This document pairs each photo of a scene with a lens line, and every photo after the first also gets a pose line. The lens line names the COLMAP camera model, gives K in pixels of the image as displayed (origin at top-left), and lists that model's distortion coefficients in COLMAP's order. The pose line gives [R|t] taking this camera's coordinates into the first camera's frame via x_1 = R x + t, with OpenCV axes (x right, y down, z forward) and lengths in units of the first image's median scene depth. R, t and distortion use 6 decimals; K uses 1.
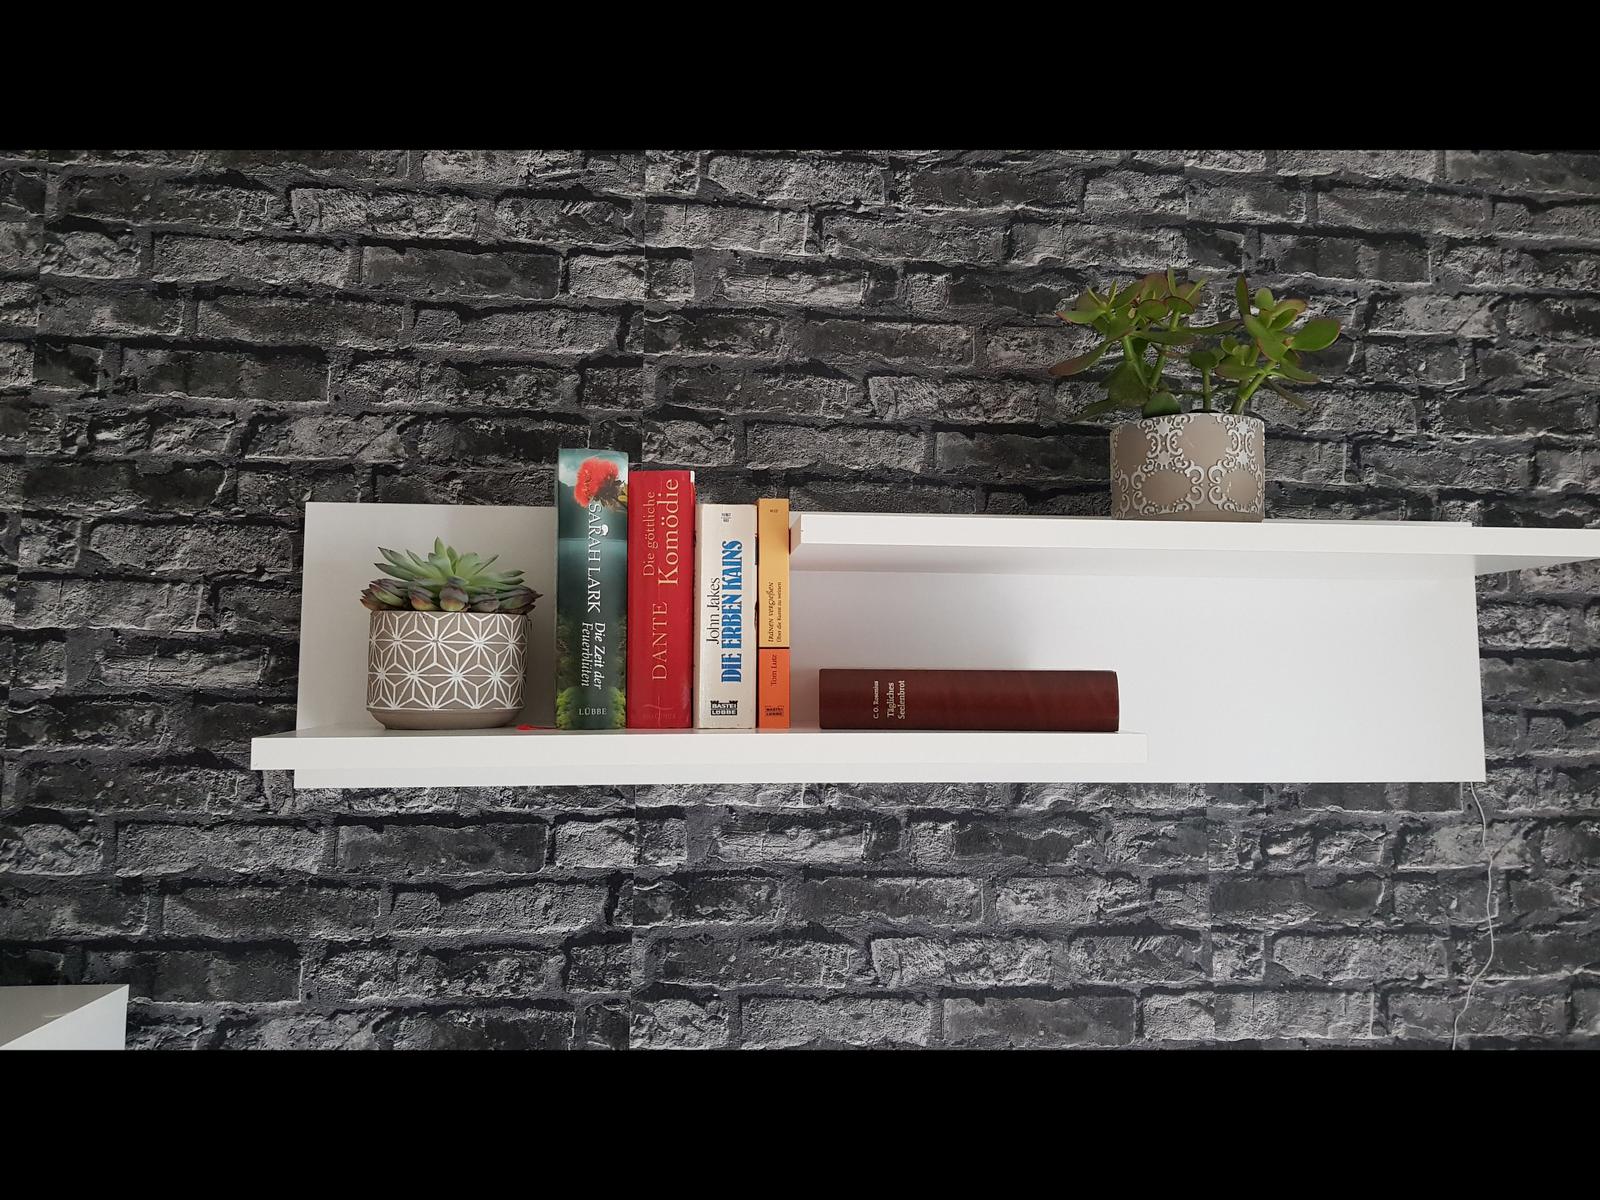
lens RADIAL K [[1299.2, 0, 799.1], [0, 1299.2, 595.7], [0, 0, 1]] dist [0.046741, -0.011671]
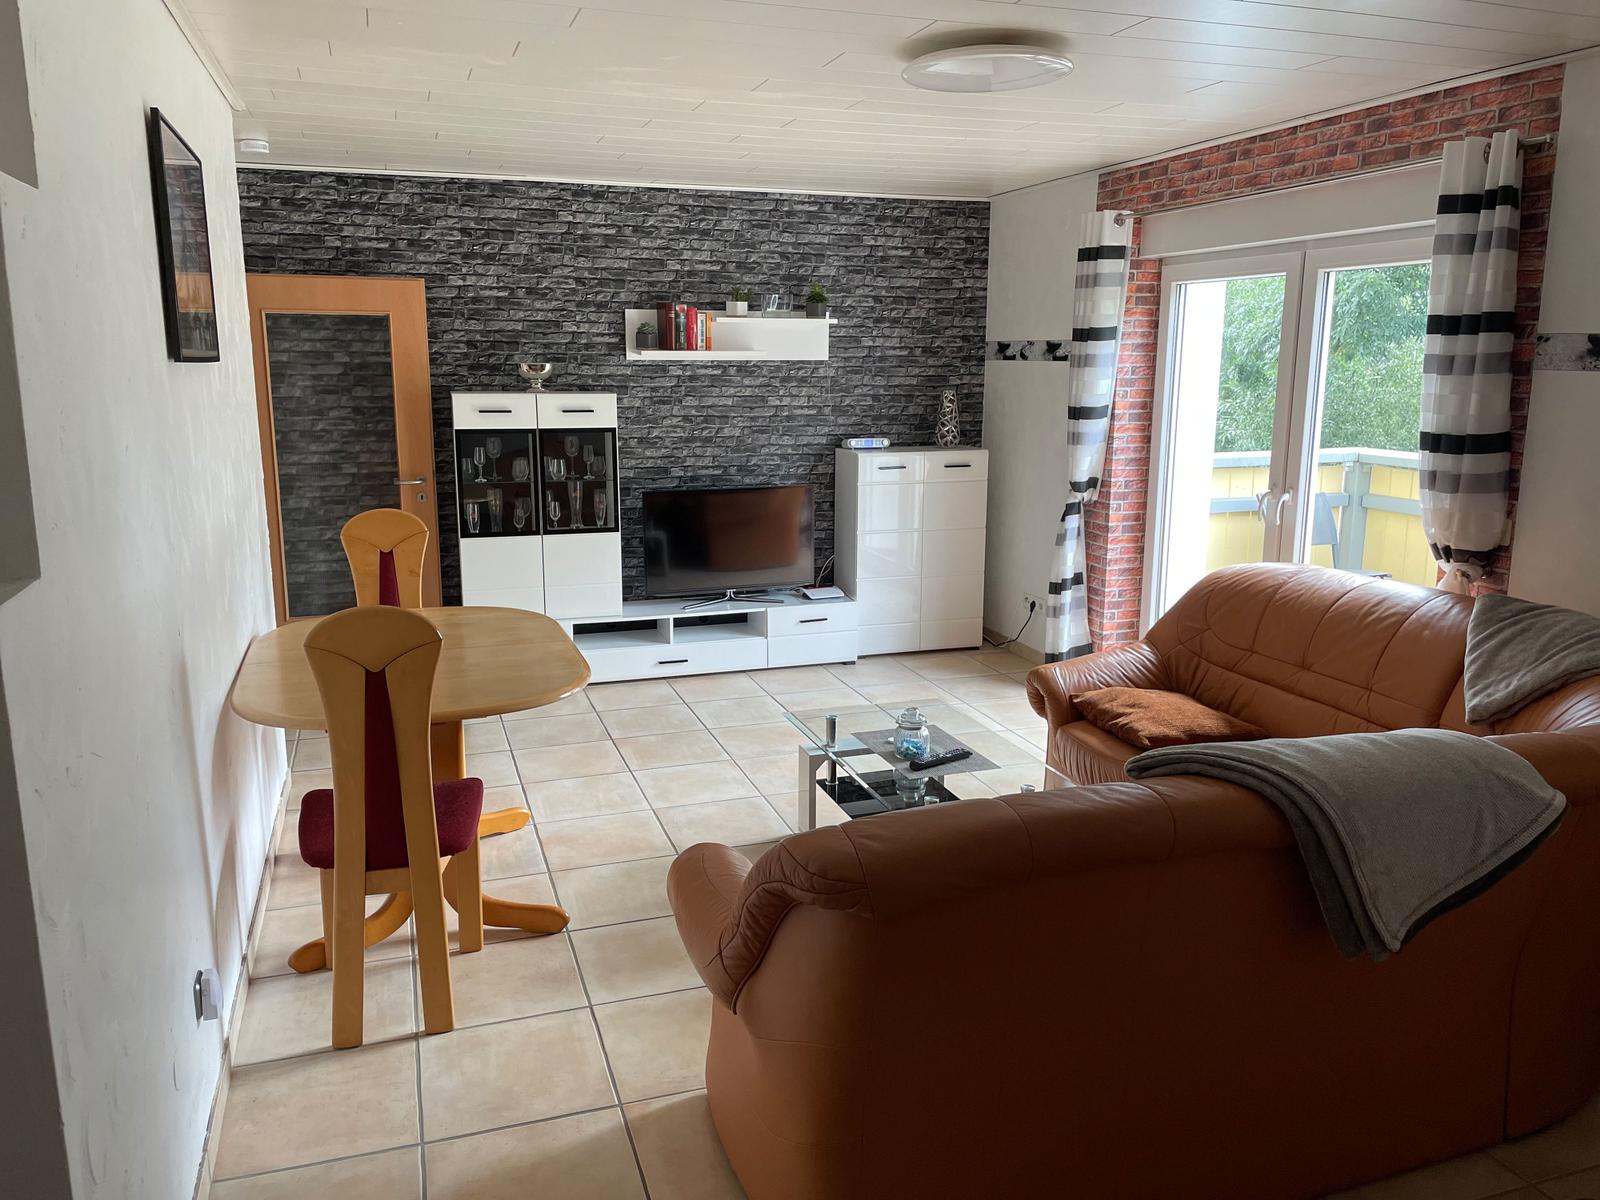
lens RADIAL K [[1299.2, 0, 793.4], [0, 1299.2, 602.5], [0, 0, 1]] dist [0.046741, -0.011671]
pose [[0.976589, -0.037003, 0.211907, -0.892533], [-0.024113, 0.960055, 0.278771, -0.435497], [-0.213758, -0.277354, 0.936687, -4.731845]]
